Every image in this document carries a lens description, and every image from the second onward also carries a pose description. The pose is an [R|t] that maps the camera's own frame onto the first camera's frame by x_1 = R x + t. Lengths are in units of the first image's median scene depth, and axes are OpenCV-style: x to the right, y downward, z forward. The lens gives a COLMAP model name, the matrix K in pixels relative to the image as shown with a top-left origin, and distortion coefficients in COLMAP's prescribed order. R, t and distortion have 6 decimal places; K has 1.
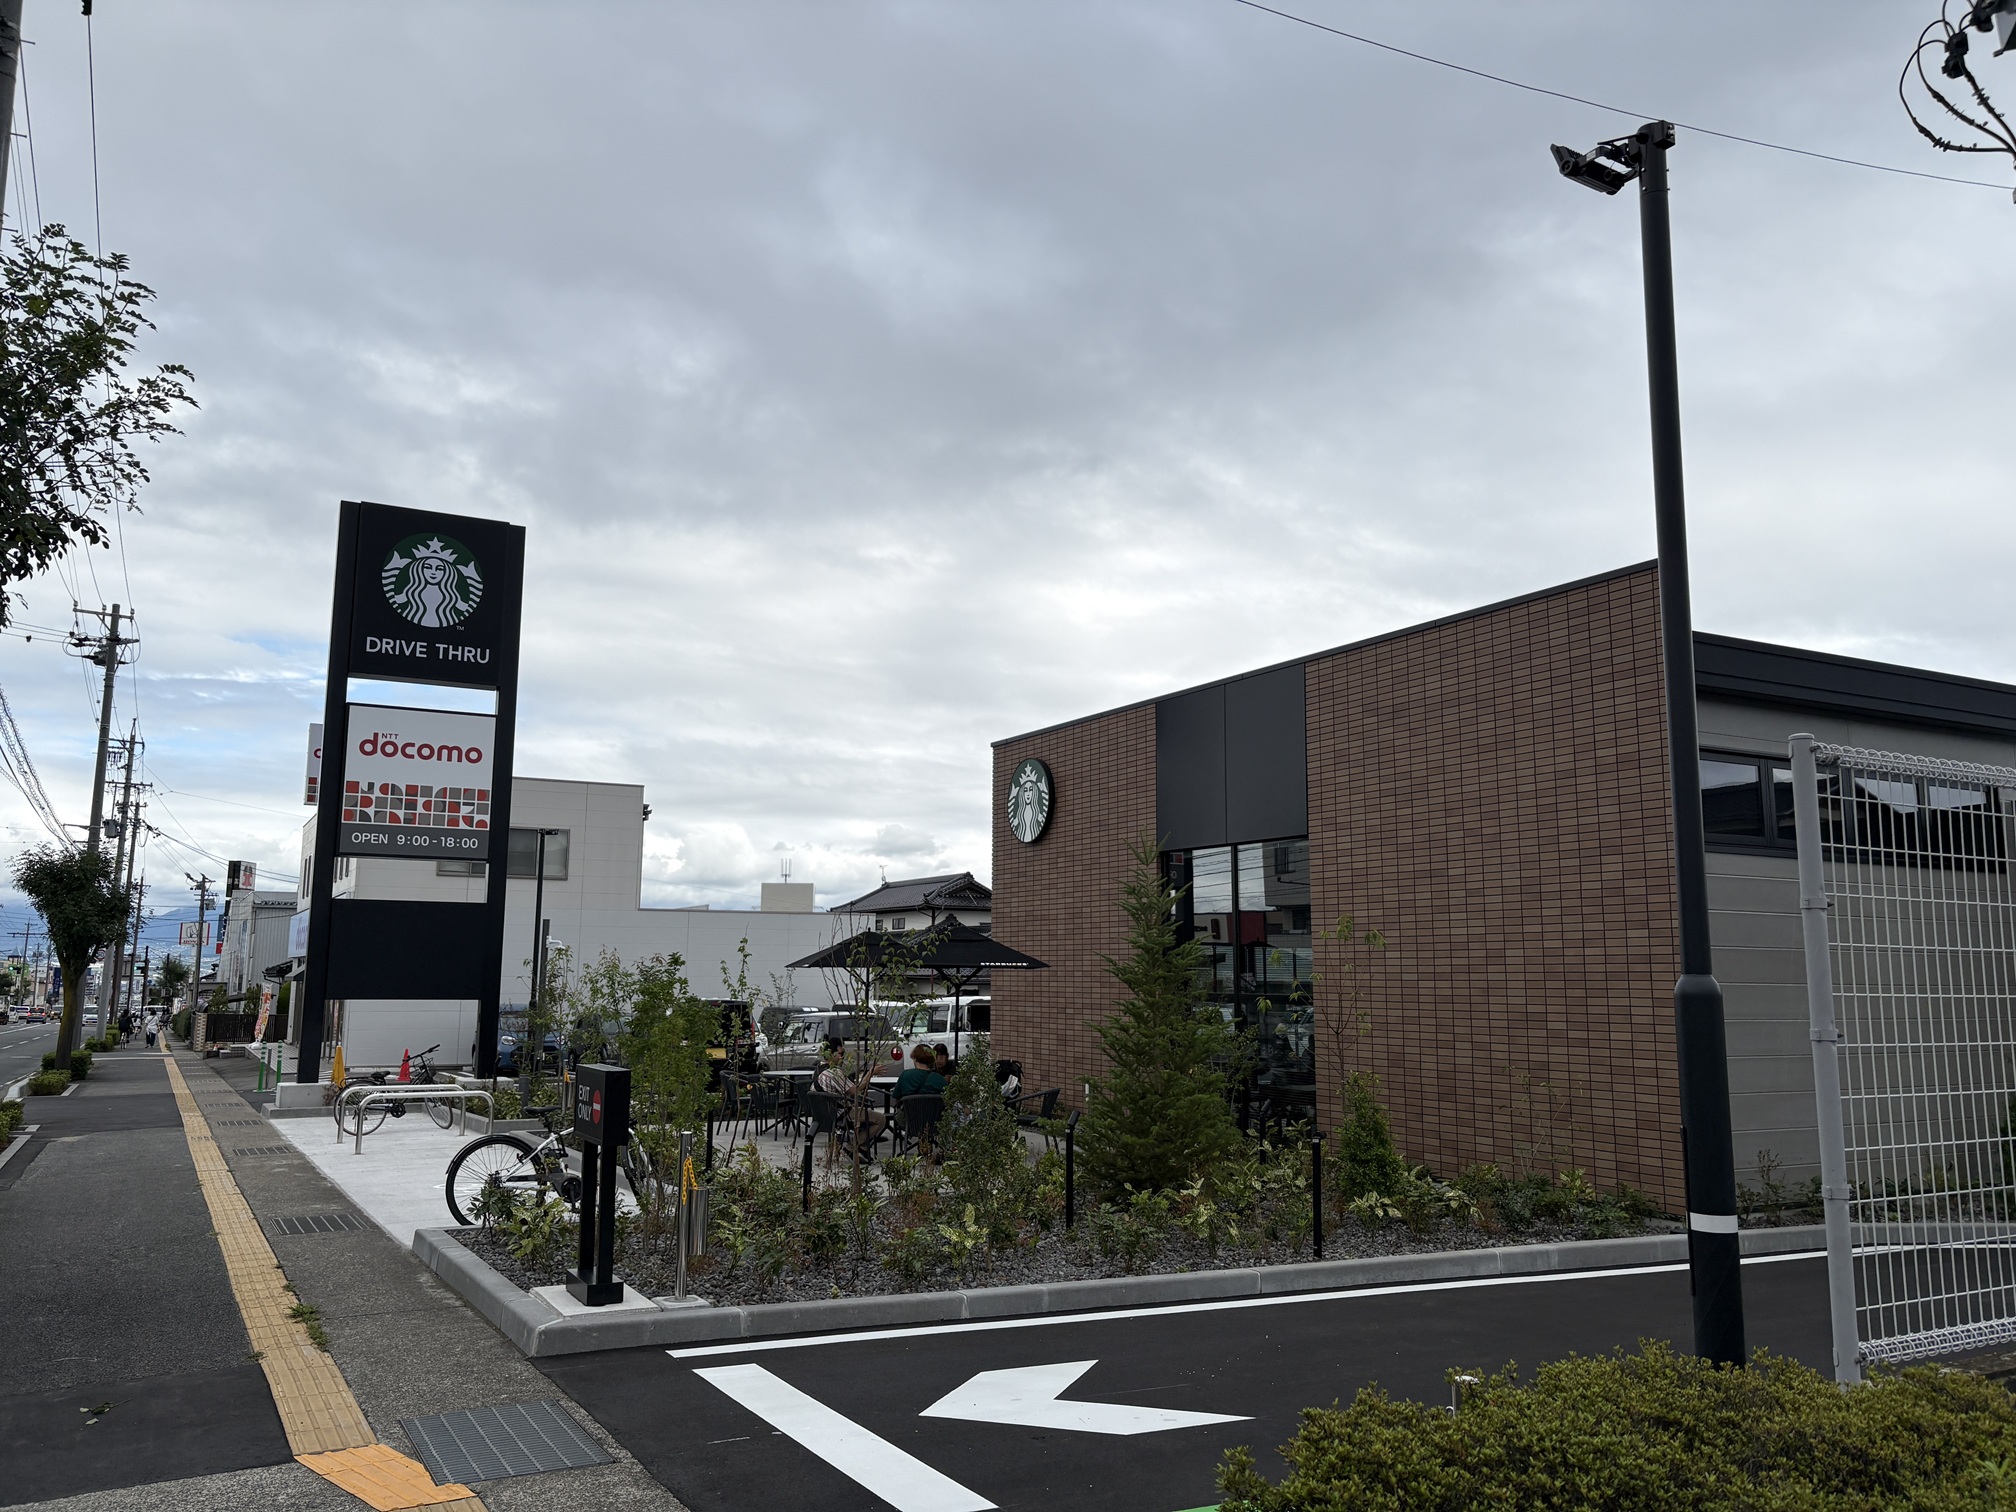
lens RADIAL K [[1613.9, 0, 998.2], [0, 1613.9, 743.1], [0, 0, 1]] dist [0.063096, -0.051528]
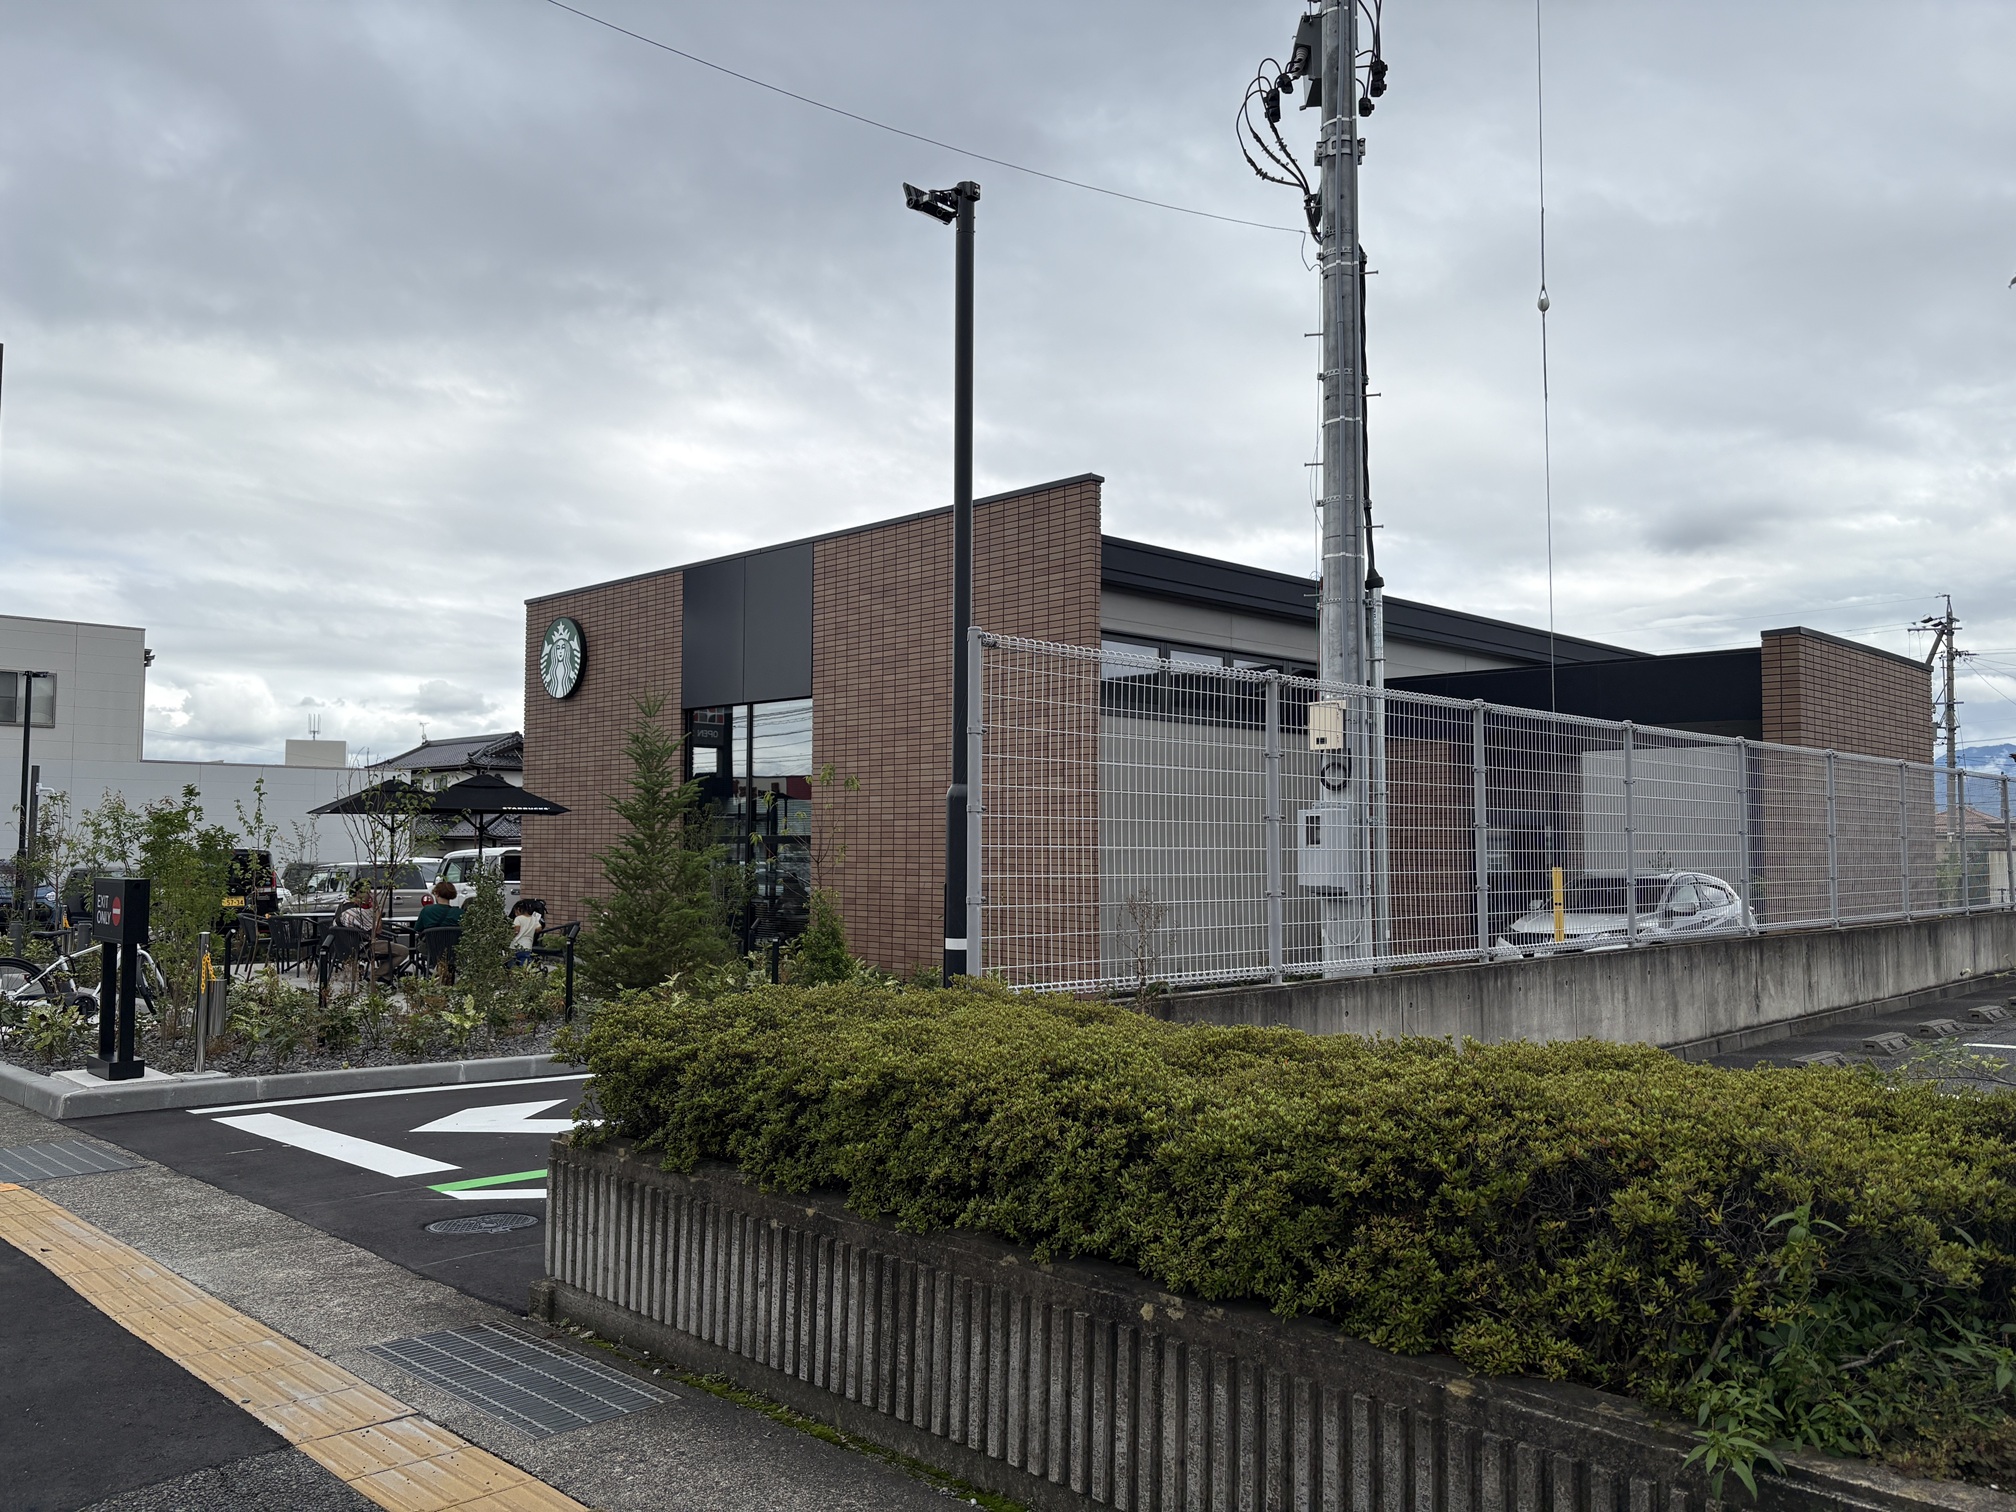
lens RADIAL K [[1600.6, 0, 1018.8], [0, 1600.6, 766.7], [0, 0, 1]] dist [0.029333, -0.014580]
pose [[0.960108, 0.013107, 0.279322, 0.019685], [-0.040336, 0.994945, 0.091960, -0.002540], [-0.276704, -0.099558, 0.955784, -0.113253]]
